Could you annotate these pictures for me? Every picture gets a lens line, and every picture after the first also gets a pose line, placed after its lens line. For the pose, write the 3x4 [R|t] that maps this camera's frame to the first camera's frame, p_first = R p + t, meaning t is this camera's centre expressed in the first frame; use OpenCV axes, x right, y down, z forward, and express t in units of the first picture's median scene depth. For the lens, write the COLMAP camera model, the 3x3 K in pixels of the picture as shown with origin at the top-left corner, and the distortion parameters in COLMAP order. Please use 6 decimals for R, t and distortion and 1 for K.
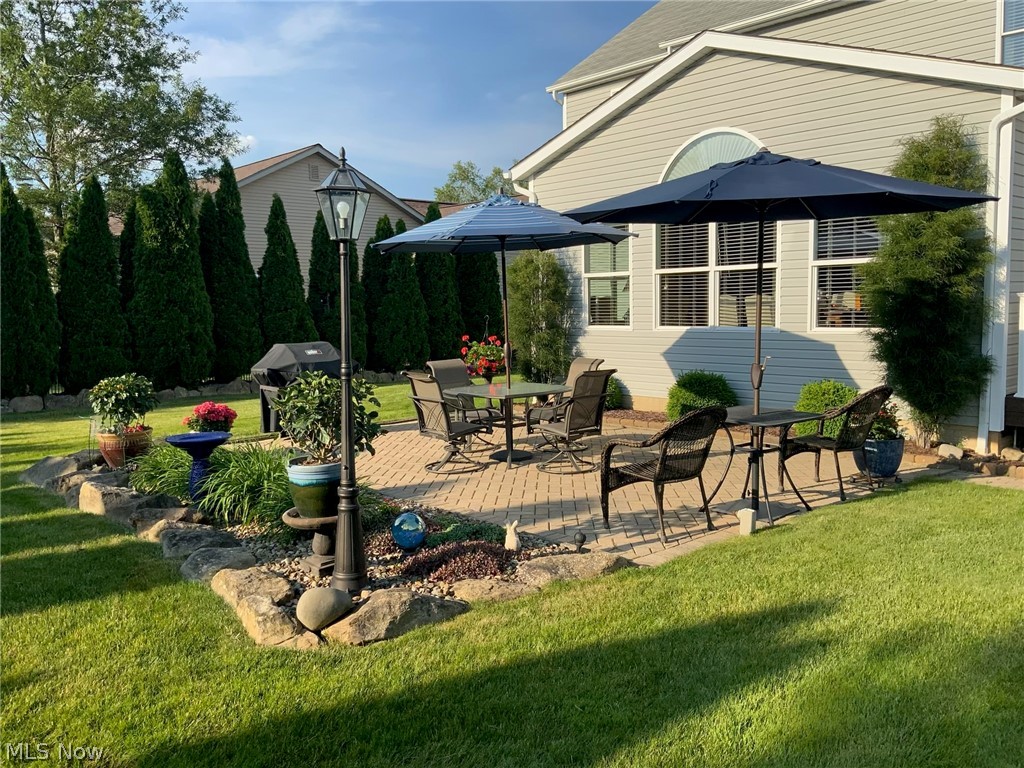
lens RADIAL K [[865.4, 0, 507.4], [0, 865.4, 385.3], [0, 0, 1]] dist [0.094008, -0.139468]
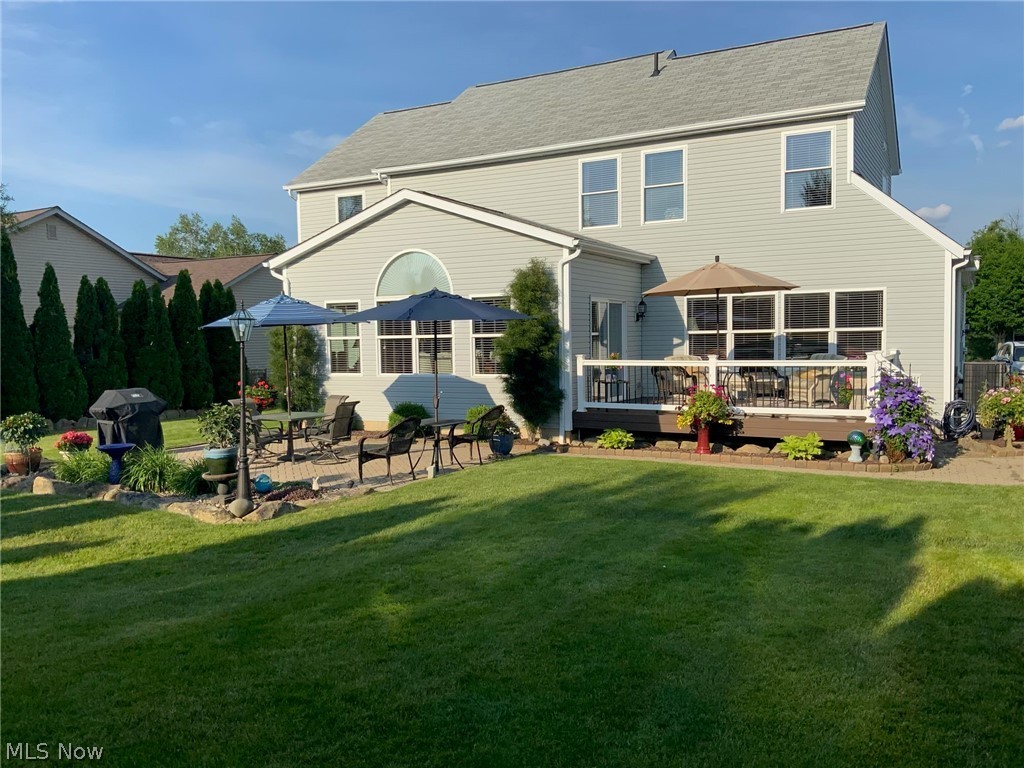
lens RADIAL K [[865.4, 0, 507.4], [0, 865.4, 385.3], [0, 0, 1]] dist [0.094008, -0.139468]
pose [[0.945948, -0.016990, 0.323873, -0.130610], [0.031663, 0.998694, -0.040089, 0.024147], [-0.322769, 0.048177, 0.945251, -0.610404]]
